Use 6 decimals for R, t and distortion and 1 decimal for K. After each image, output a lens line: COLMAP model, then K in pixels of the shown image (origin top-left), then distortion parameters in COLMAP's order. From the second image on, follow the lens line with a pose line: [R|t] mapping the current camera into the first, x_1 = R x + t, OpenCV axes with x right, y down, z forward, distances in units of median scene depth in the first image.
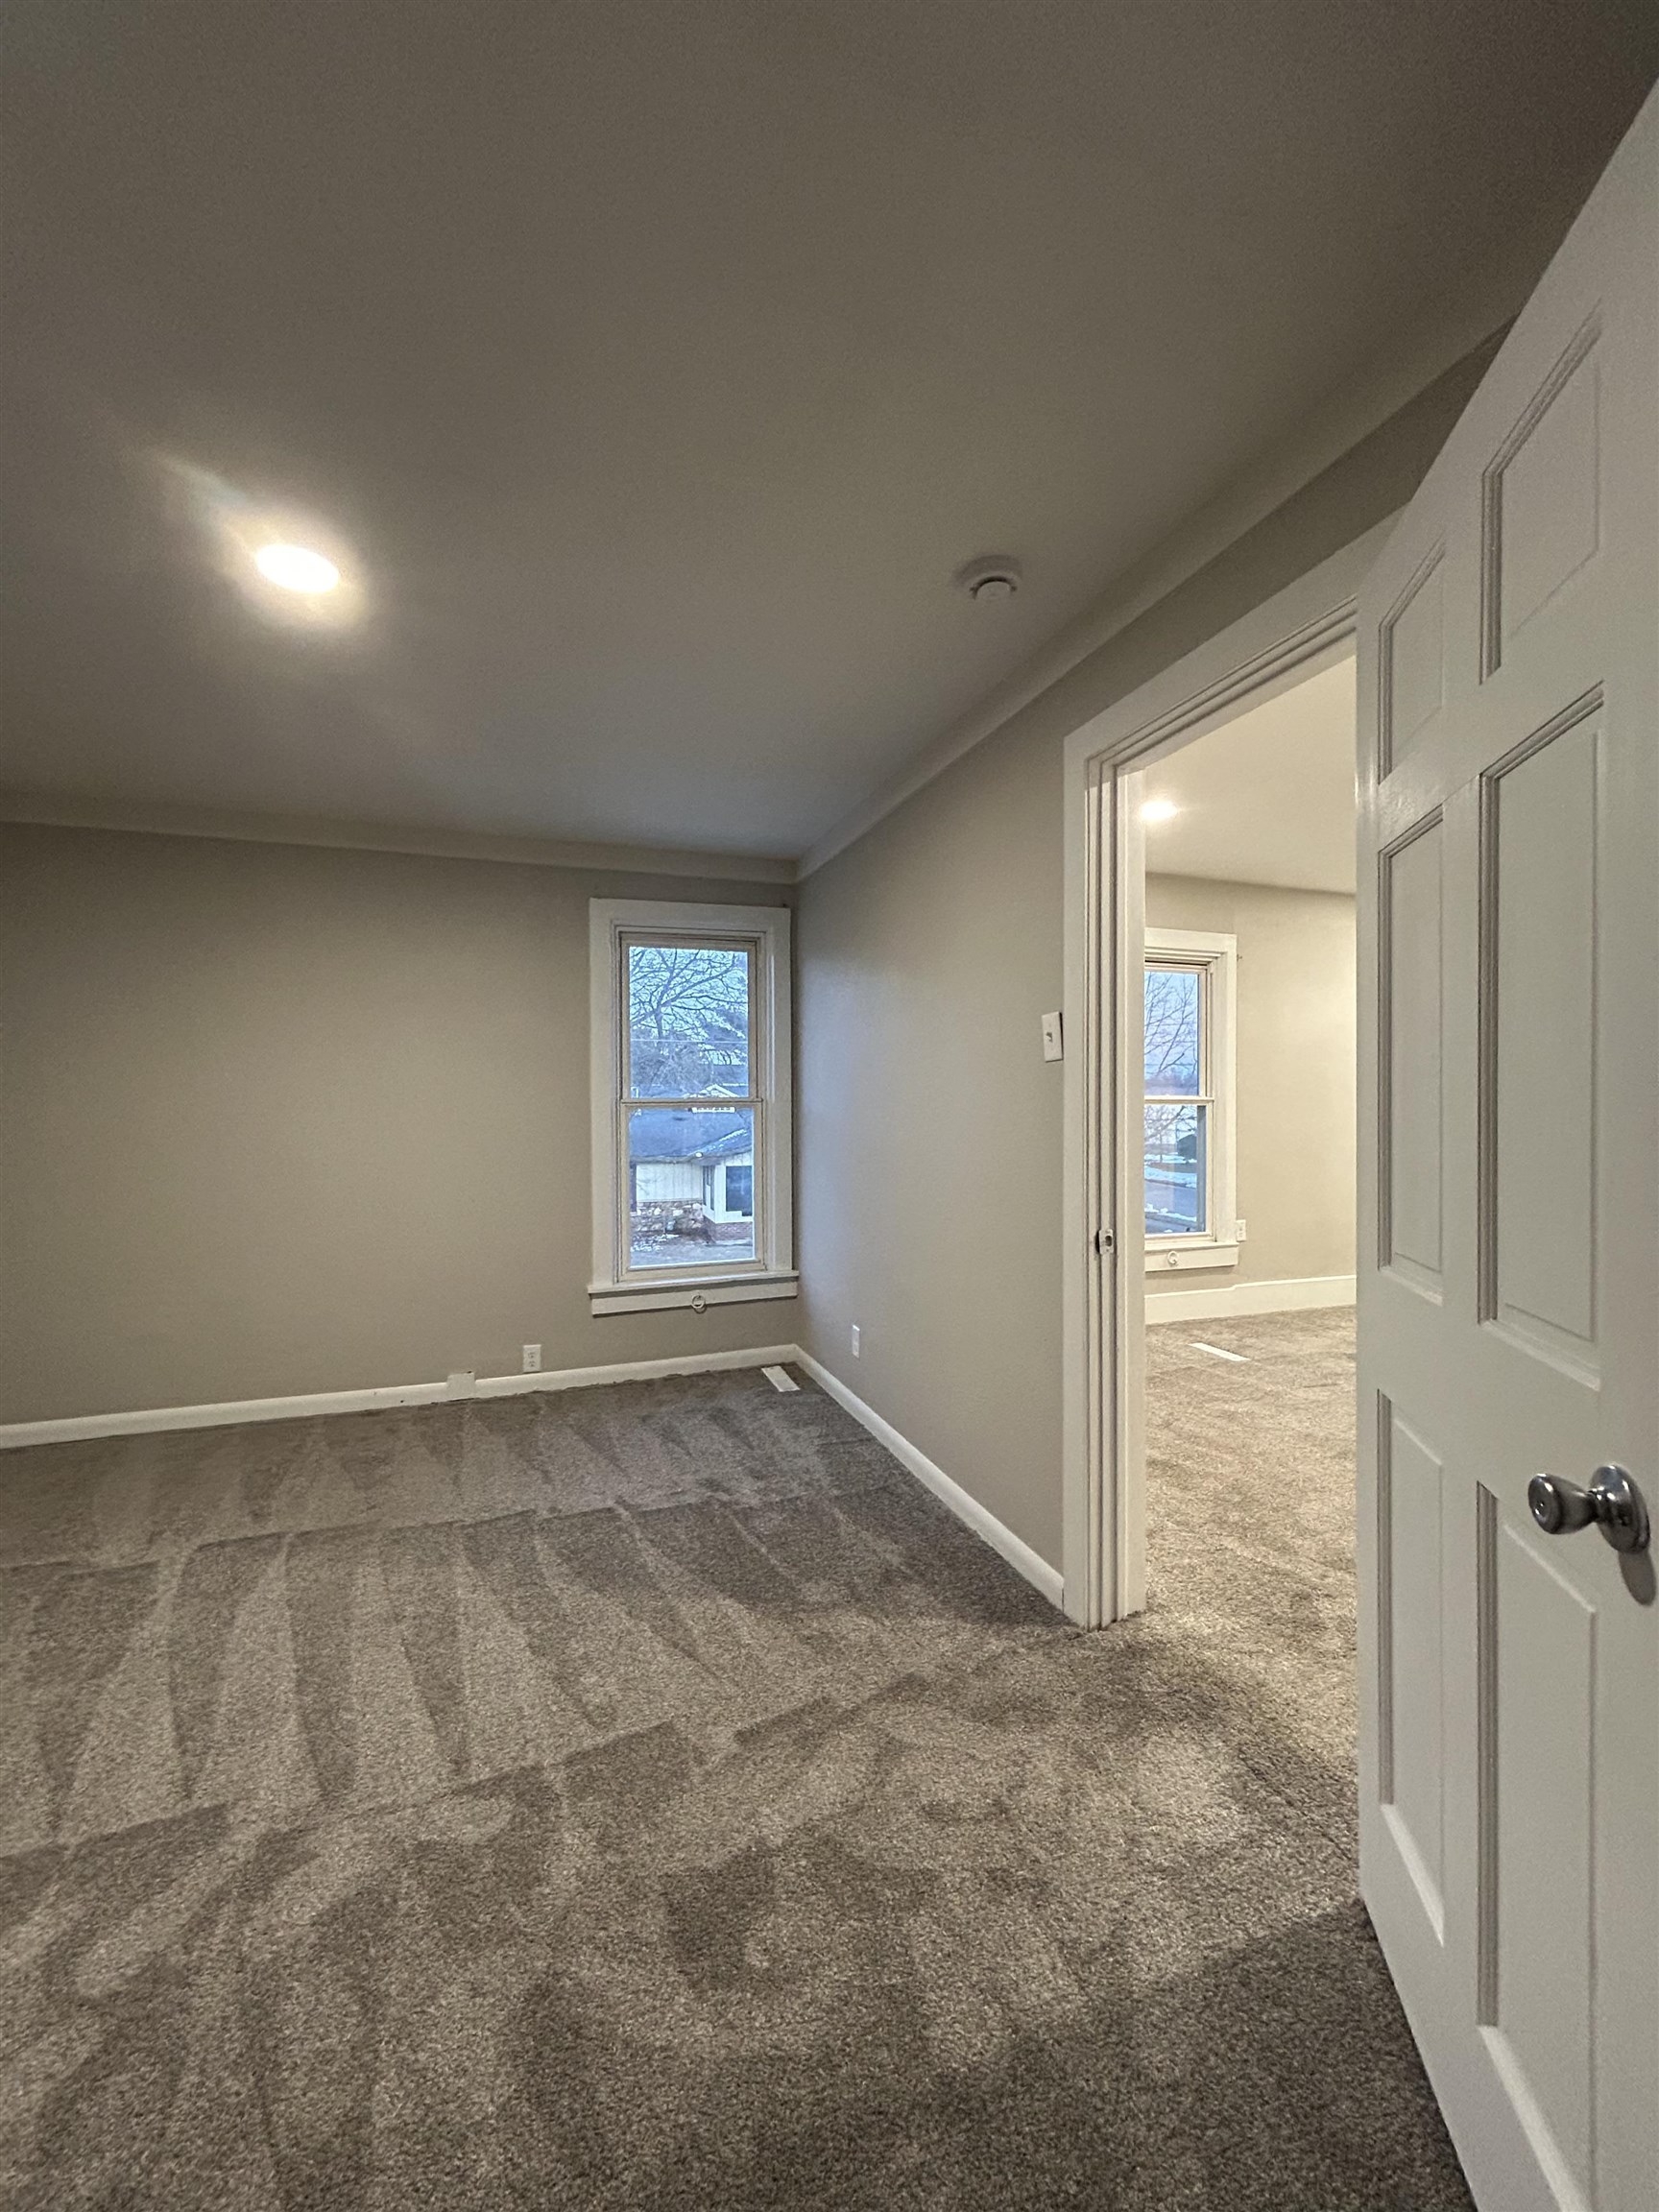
lens RADIAL K [[897.2, 0, 836.6], [0, 897.2, 1114.0], [0, 0, 1]] dist [-0.001628, 0.000655]
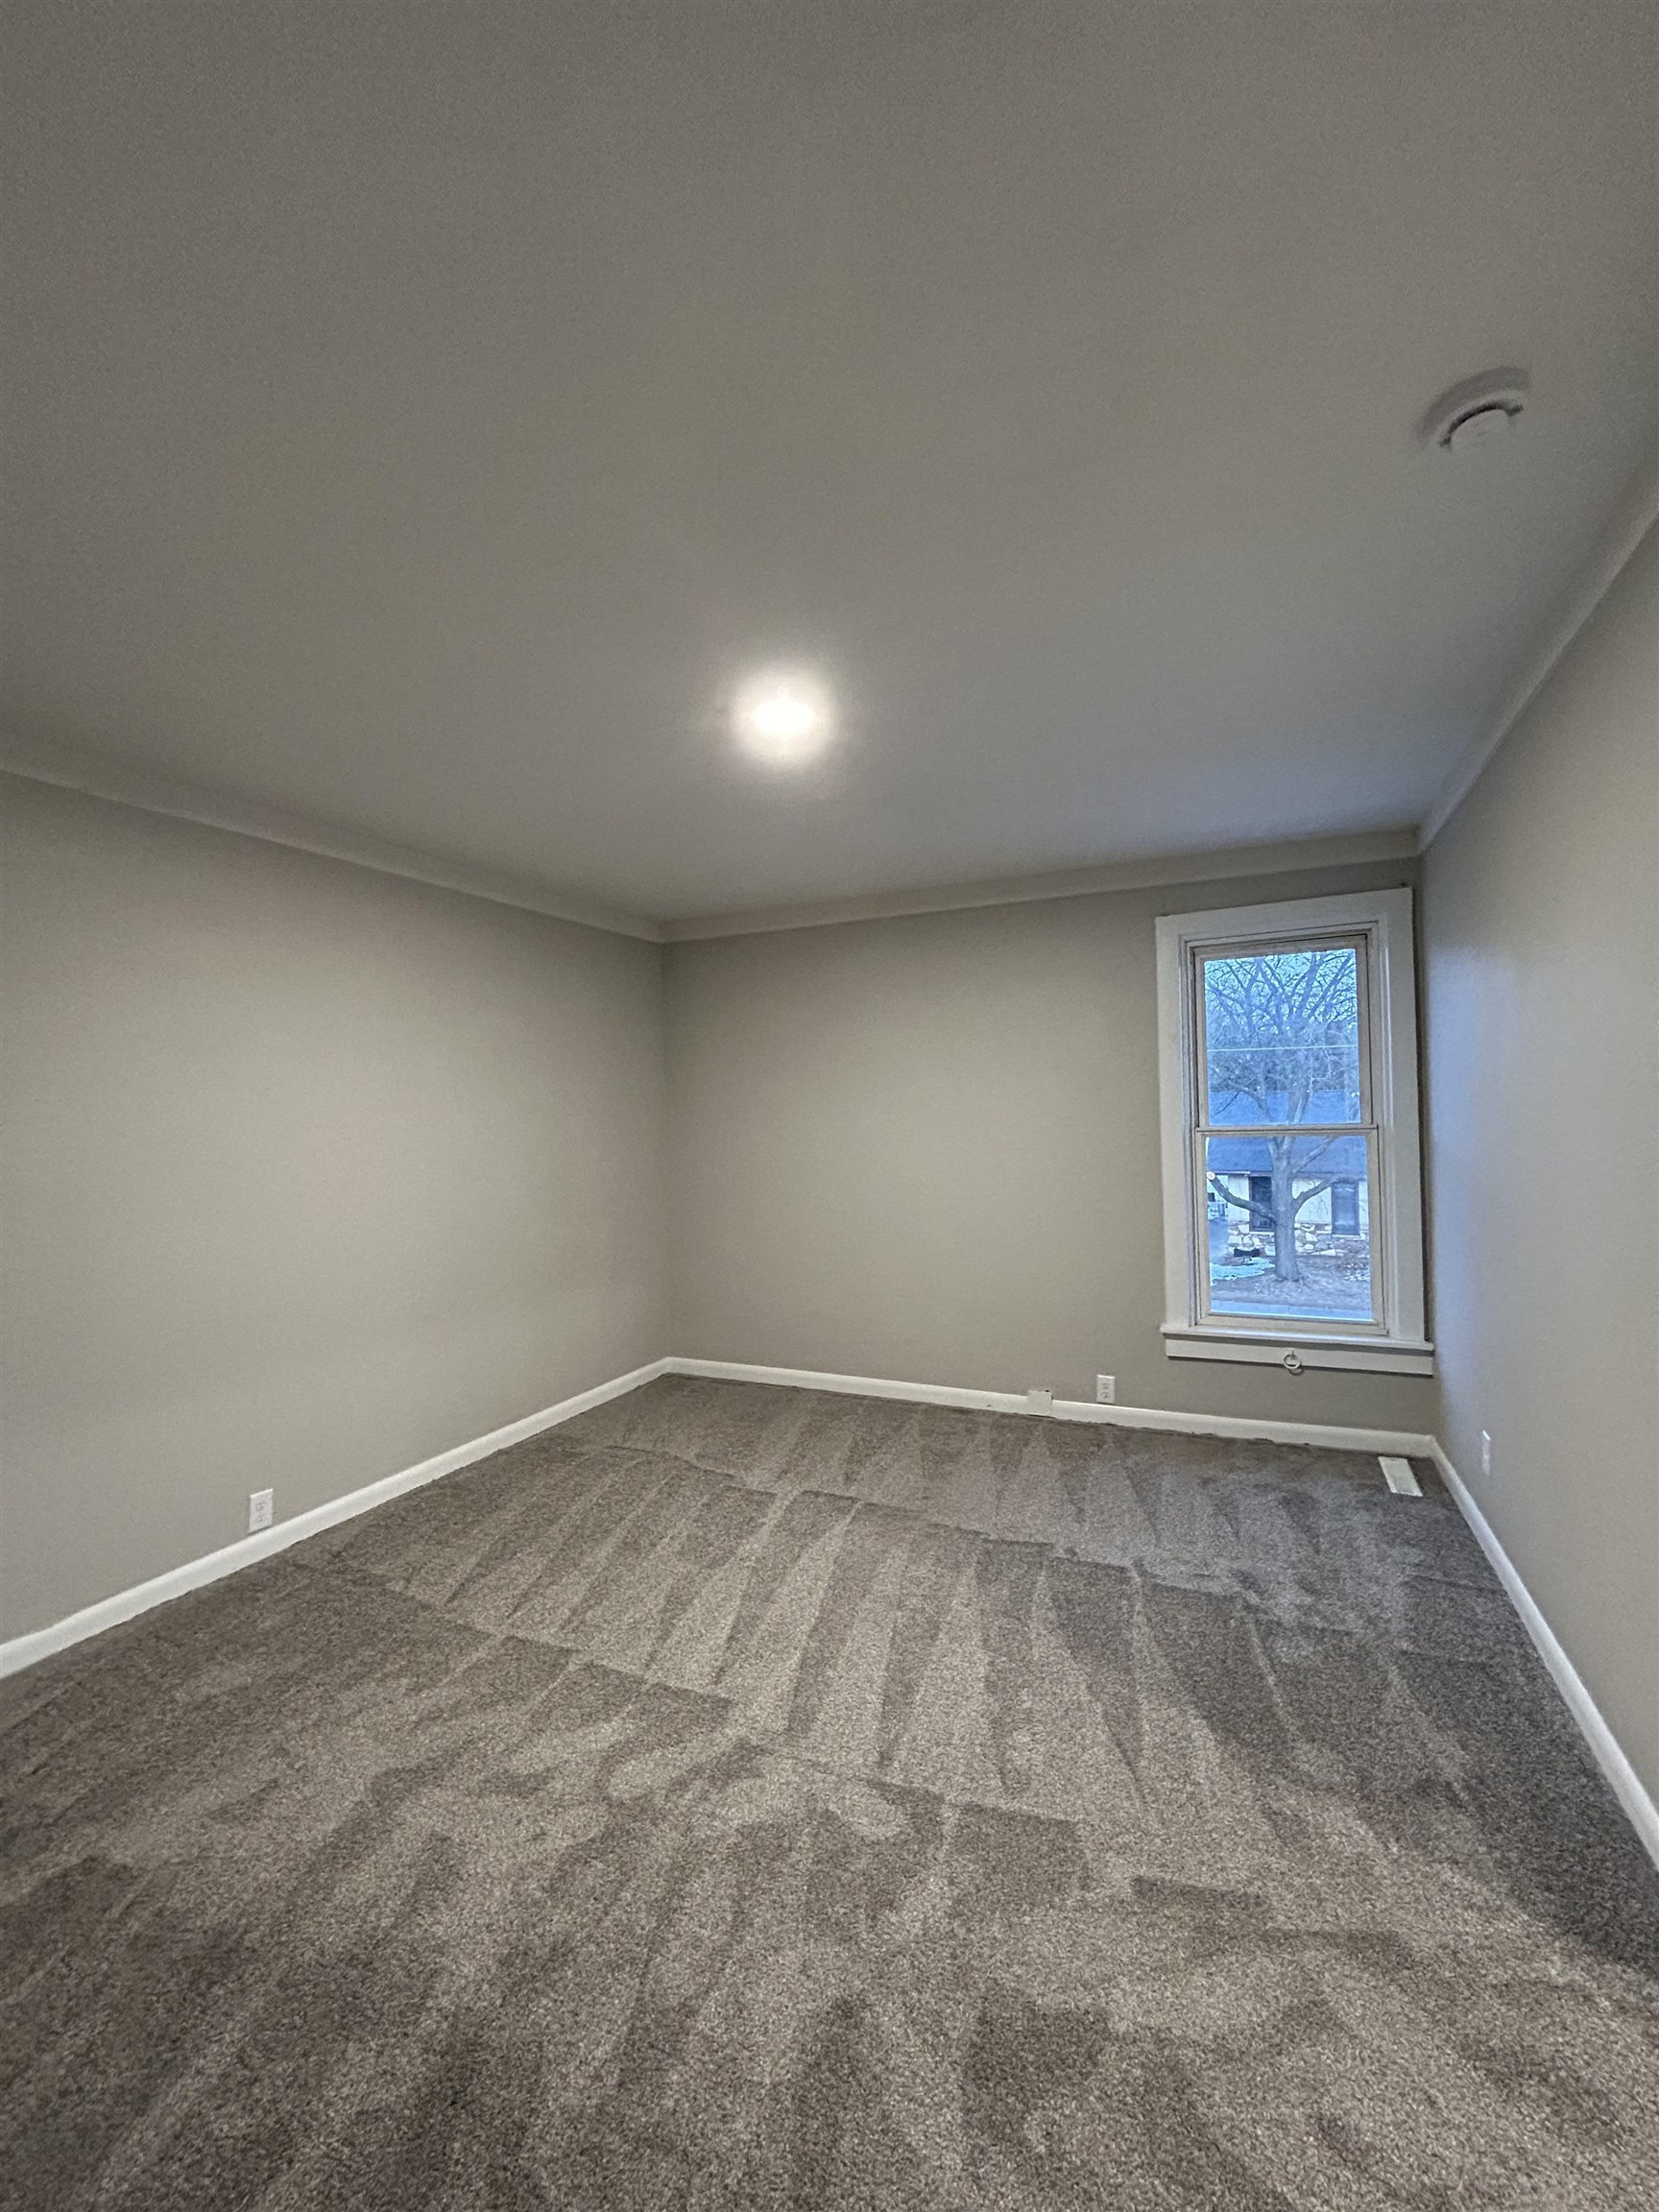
lens RADIAL K [[897.2, 0, 834.0], [0, 897.2, 1113.0], [0, 0, 1]] dist [-0.001628, 0.000655]
pose [[0.719914, -0.016041, -0.693878, 0.250171], [0.008530, 0.999862, -0.014264, -0.040150], [0.694011, 0.004350, 0.719952, 0.134015]]
